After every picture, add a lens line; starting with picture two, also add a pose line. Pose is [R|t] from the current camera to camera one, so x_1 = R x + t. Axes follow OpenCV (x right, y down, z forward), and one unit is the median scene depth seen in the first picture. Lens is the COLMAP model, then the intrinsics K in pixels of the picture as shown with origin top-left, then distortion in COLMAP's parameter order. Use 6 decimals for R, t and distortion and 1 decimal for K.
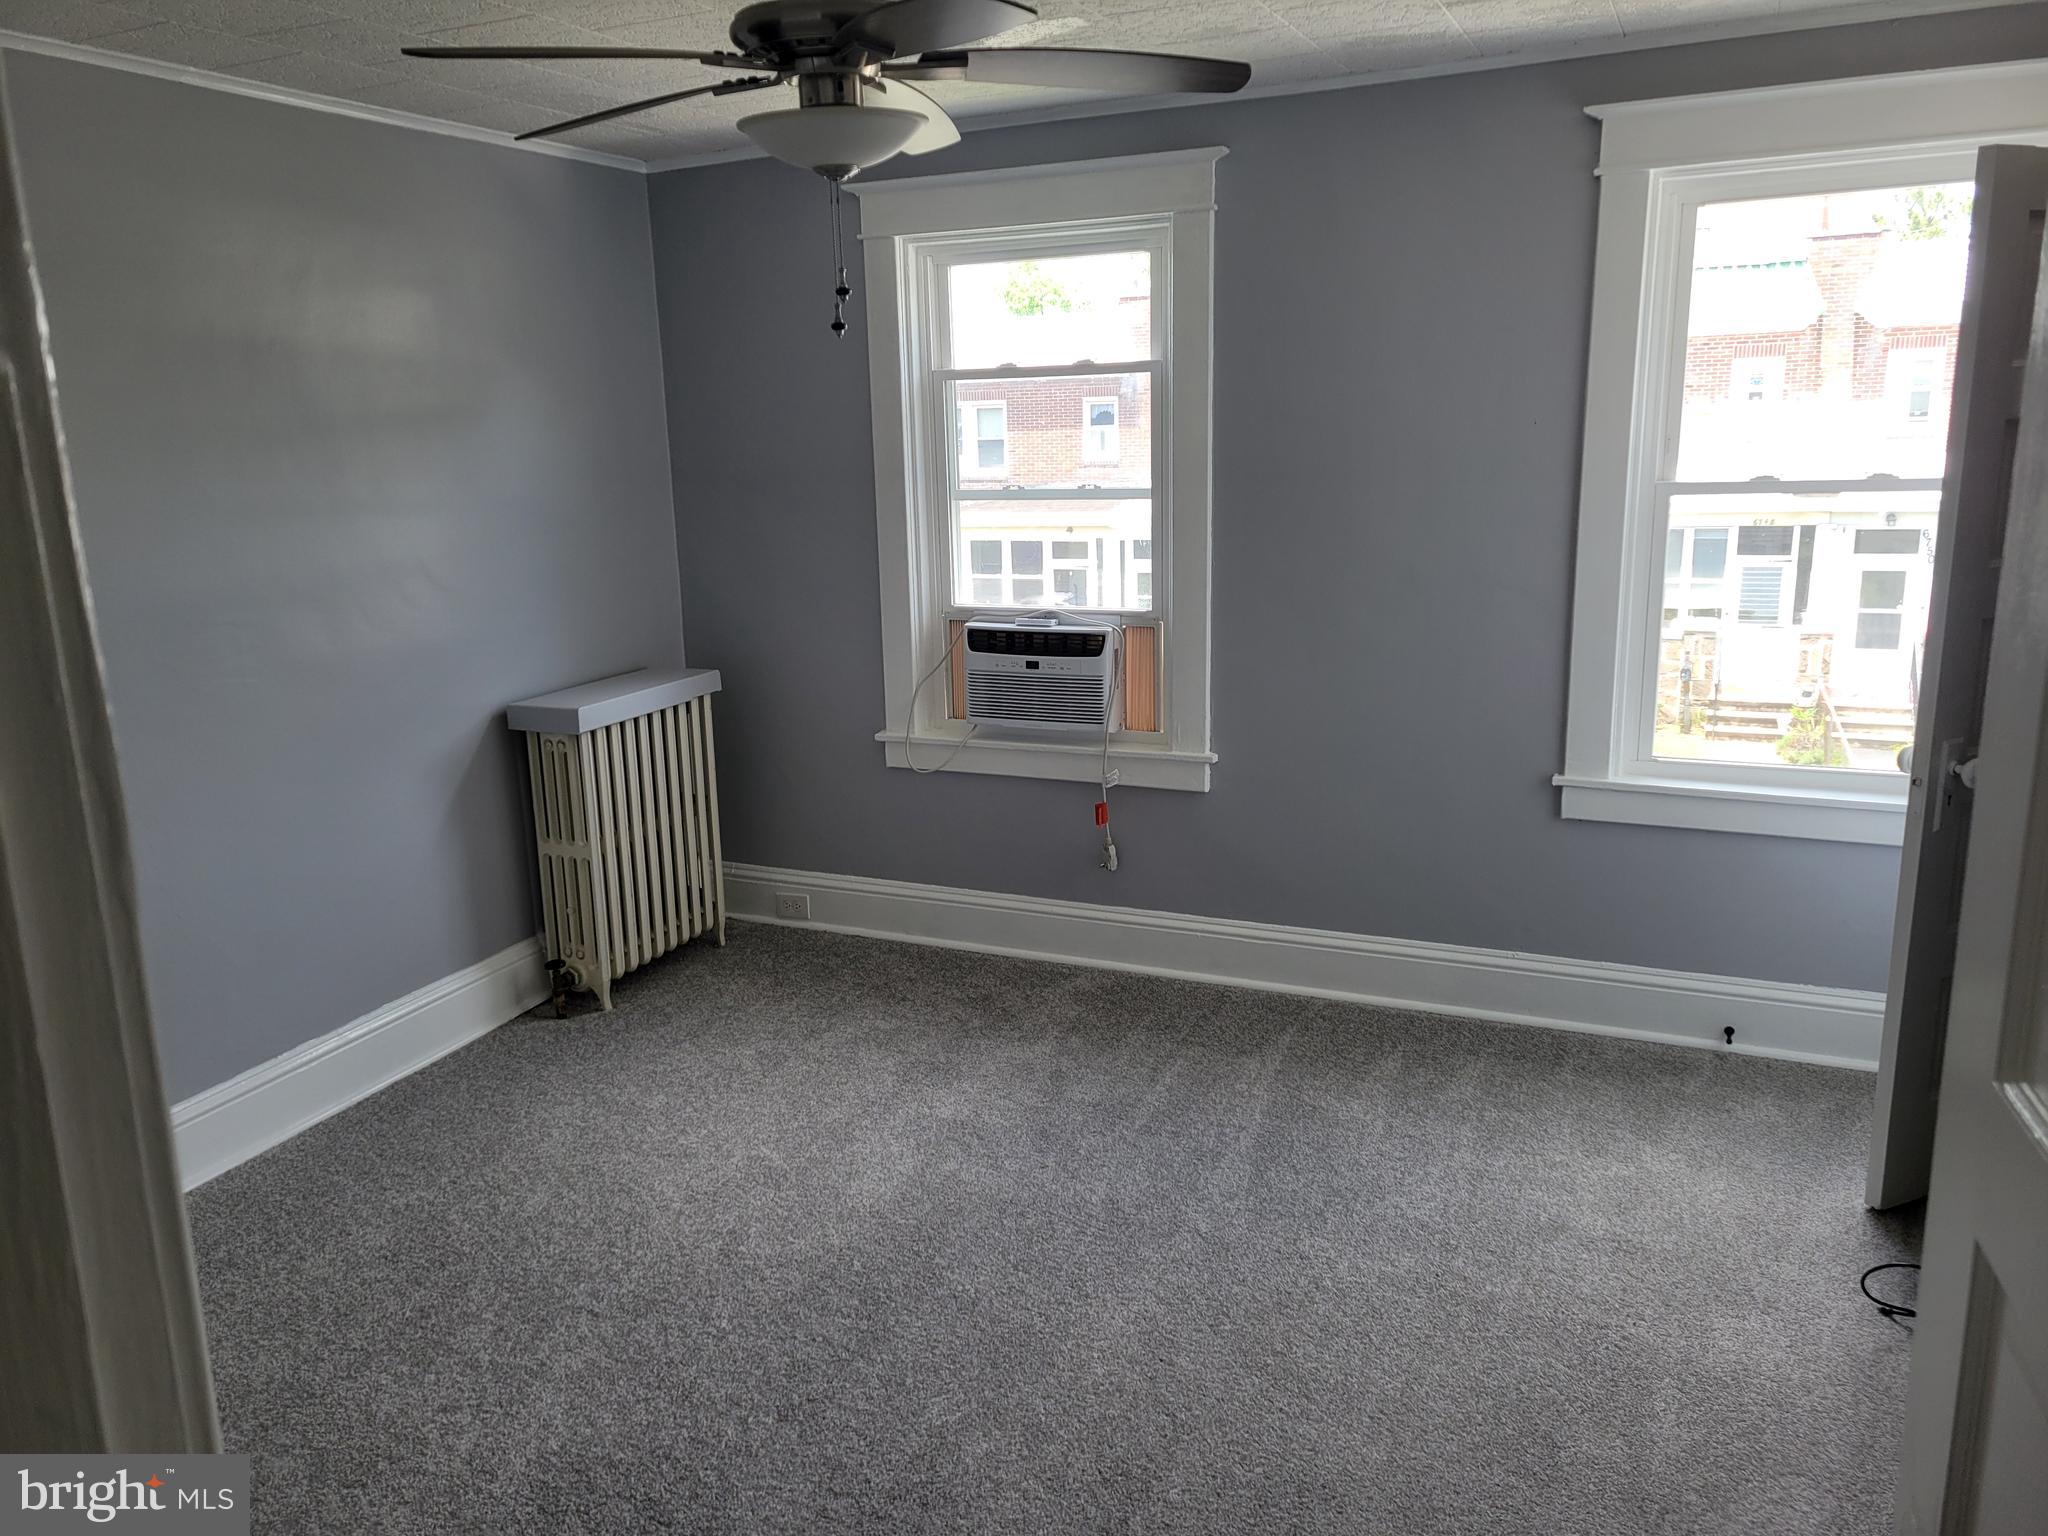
lens RADIAL K [[1527.5, 0, 1008.8], [0, 1527.5, 752.4], [0, 0, 1]] dist [0.061034, 0.002020]
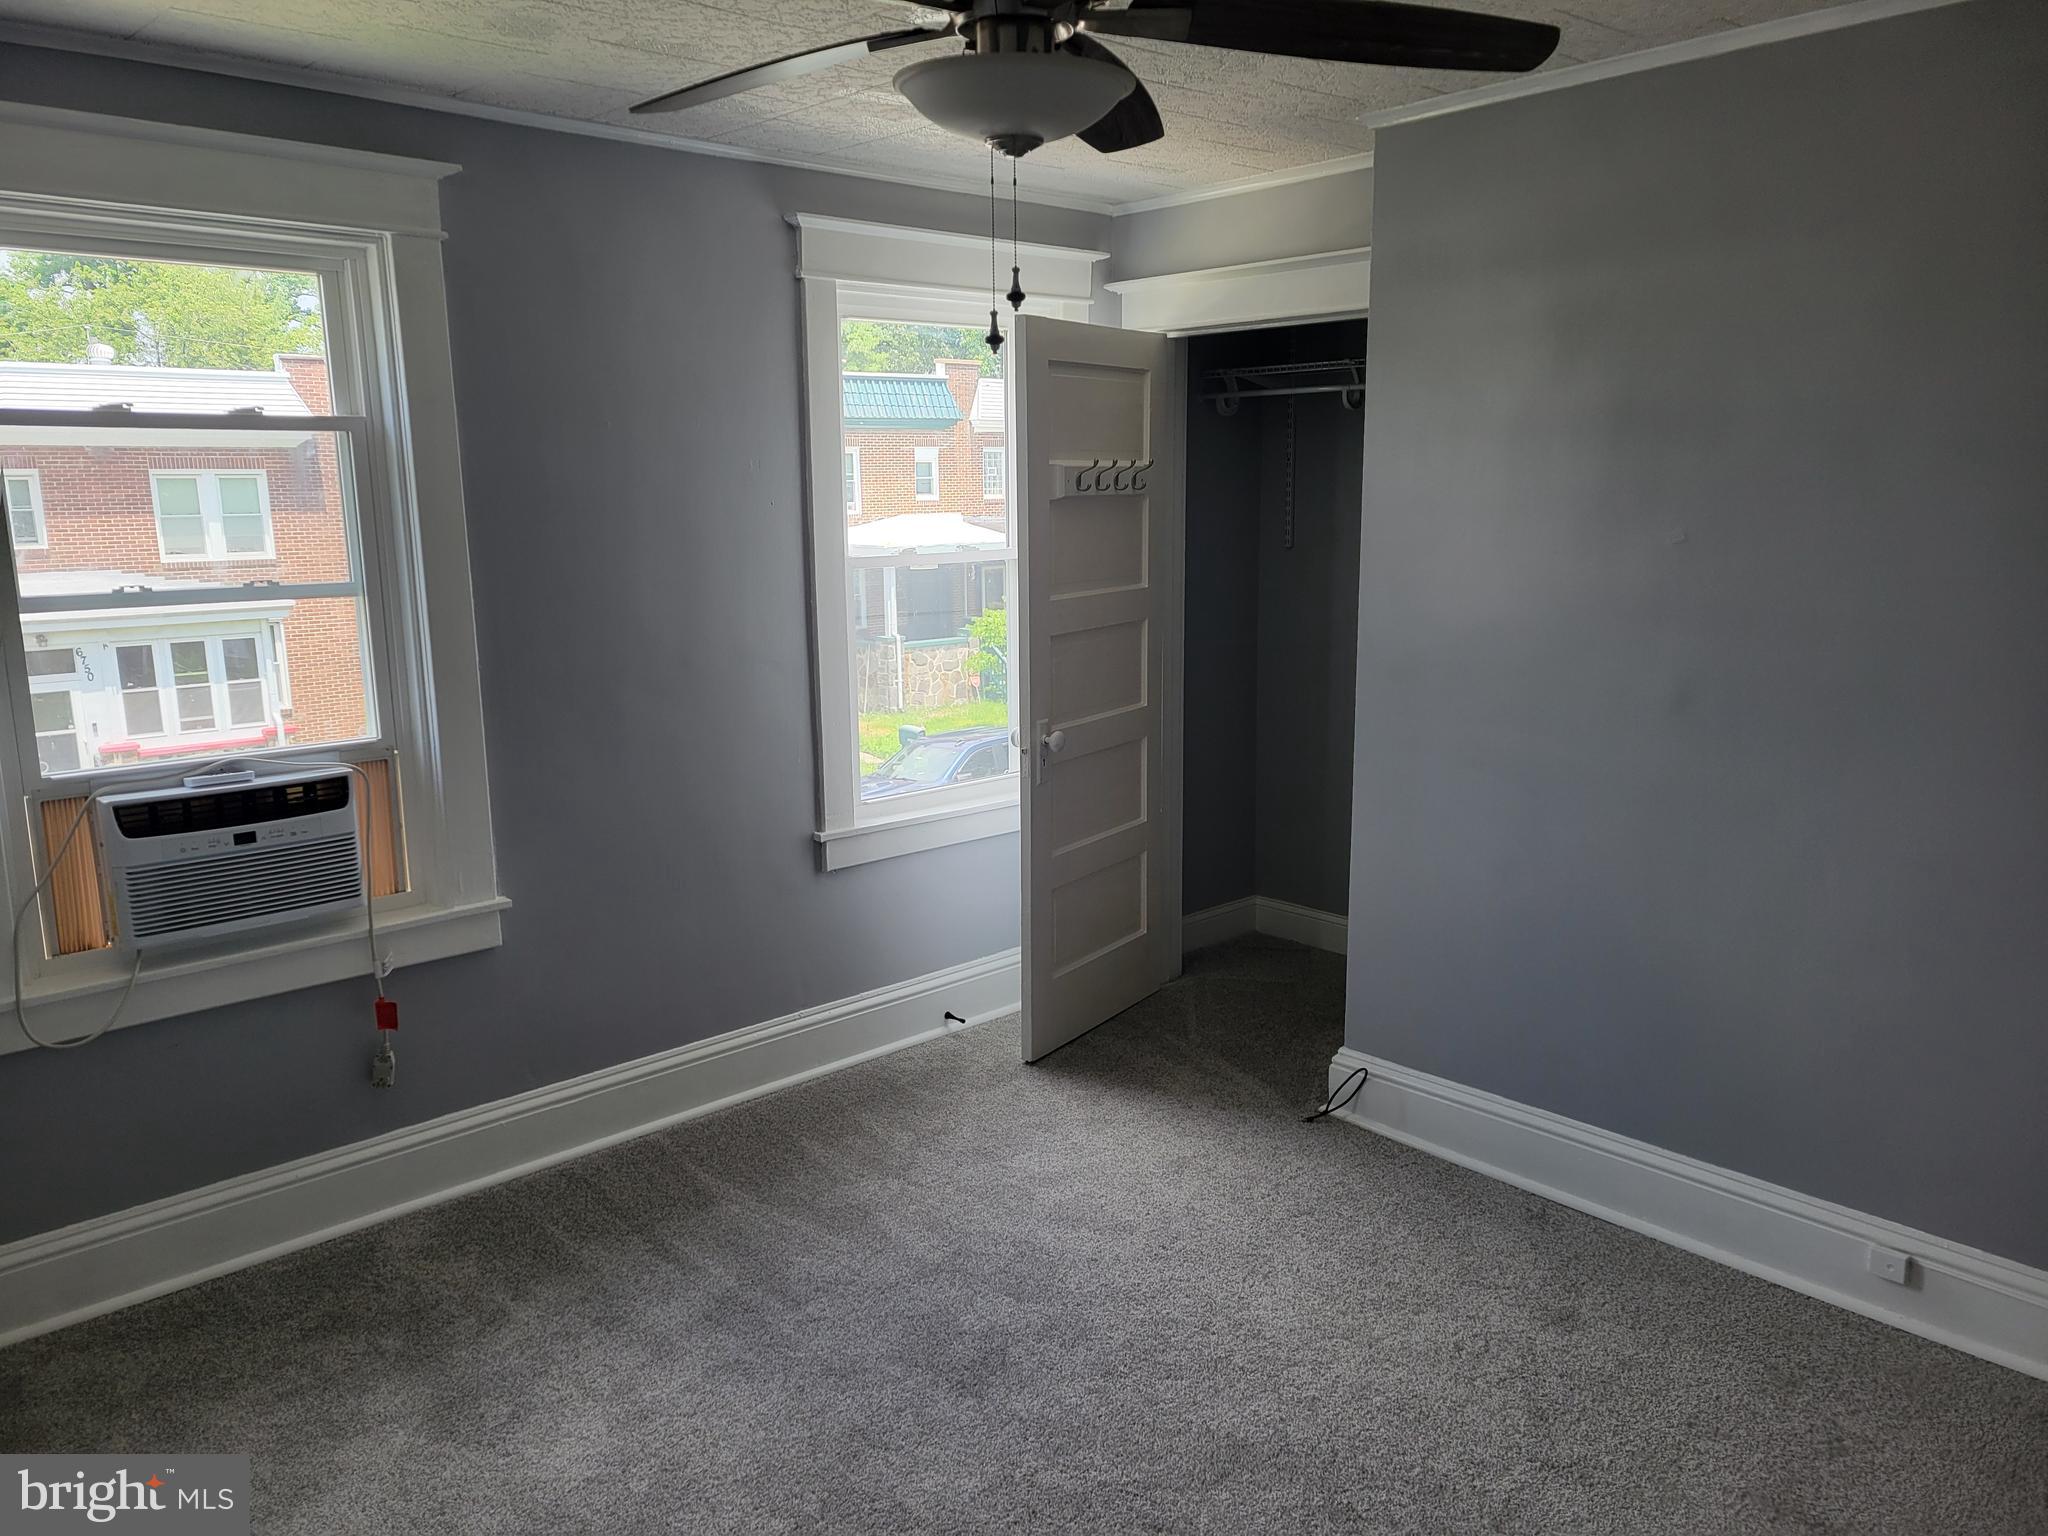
lens RADIAL K [[1527.5, 0, 1012.2], [0, 1527.5, 786.7], [0, 0, 1]] dist [0.061034, 0.002020]
pose [[0.401013, -0.156457, 0.902613, -0.483275], [0.208391, 0.975055, 0.076430, -0.061682], [-0.892055, 0.157447, 0.423614, 0.386695]]
